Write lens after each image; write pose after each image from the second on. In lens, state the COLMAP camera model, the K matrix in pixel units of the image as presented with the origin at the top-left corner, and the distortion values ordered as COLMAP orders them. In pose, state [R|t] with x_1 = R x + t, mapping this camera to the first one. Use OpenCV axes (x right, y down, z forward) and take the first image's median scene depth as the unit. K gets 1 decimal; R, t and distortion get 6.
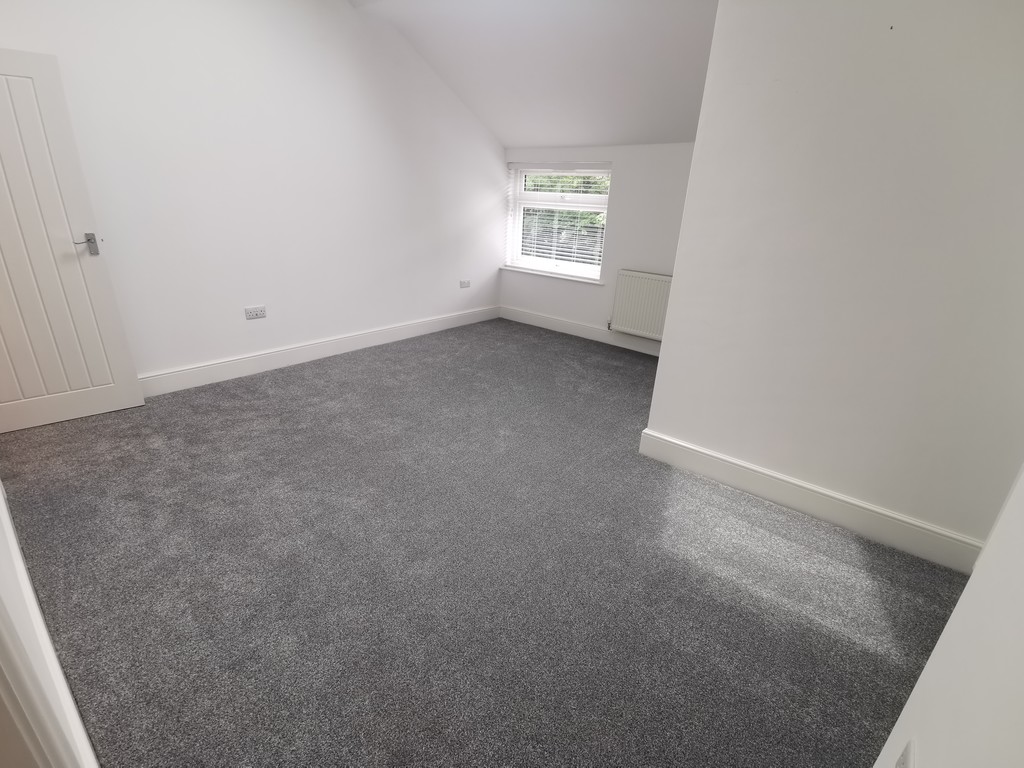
lens RADIAL K [[475.3, 0, 511.3], [0, 475.3, 384.4], [0, 0, 1]] dist [0.015658, -0.001038]
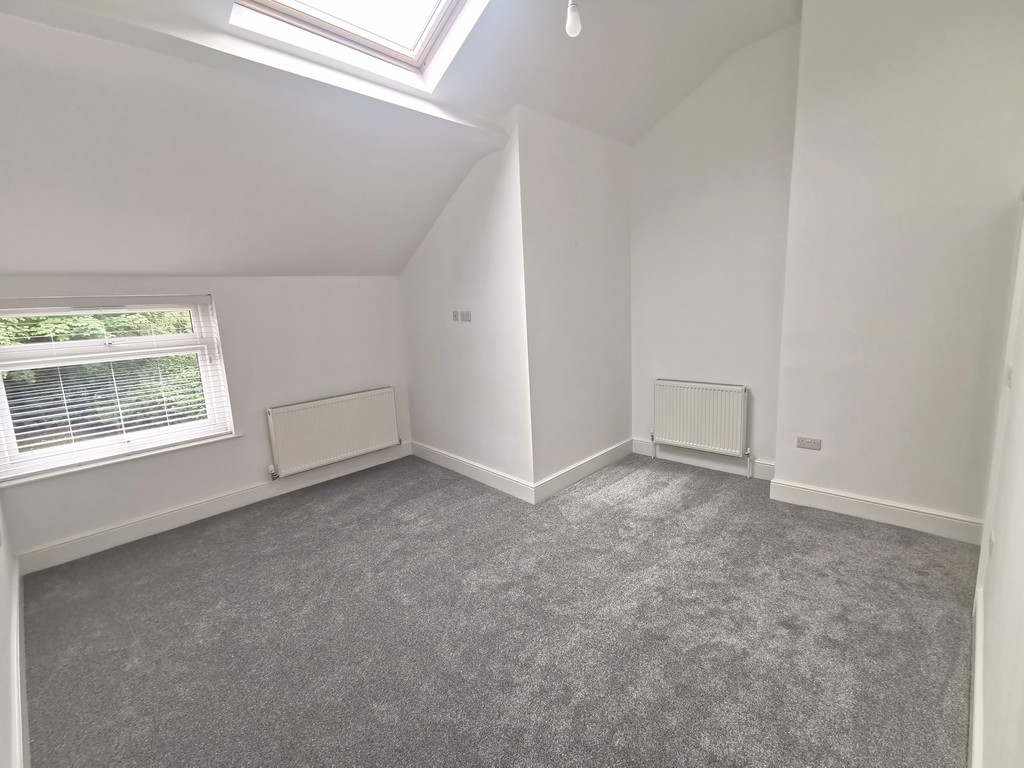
lens RADIAL K [[475.3, 0, 511.9], [0, 475.3, 384.4], [0, 0, 1]] dist [0.015658, -0.001038]
pose [[0.053350, -0.209202, 0.976416, -0.577816], [0.413023, 0.894872, 0.169164, -0.244218], [-0.909157, 0.394258, 0.134147, 0.459704]]
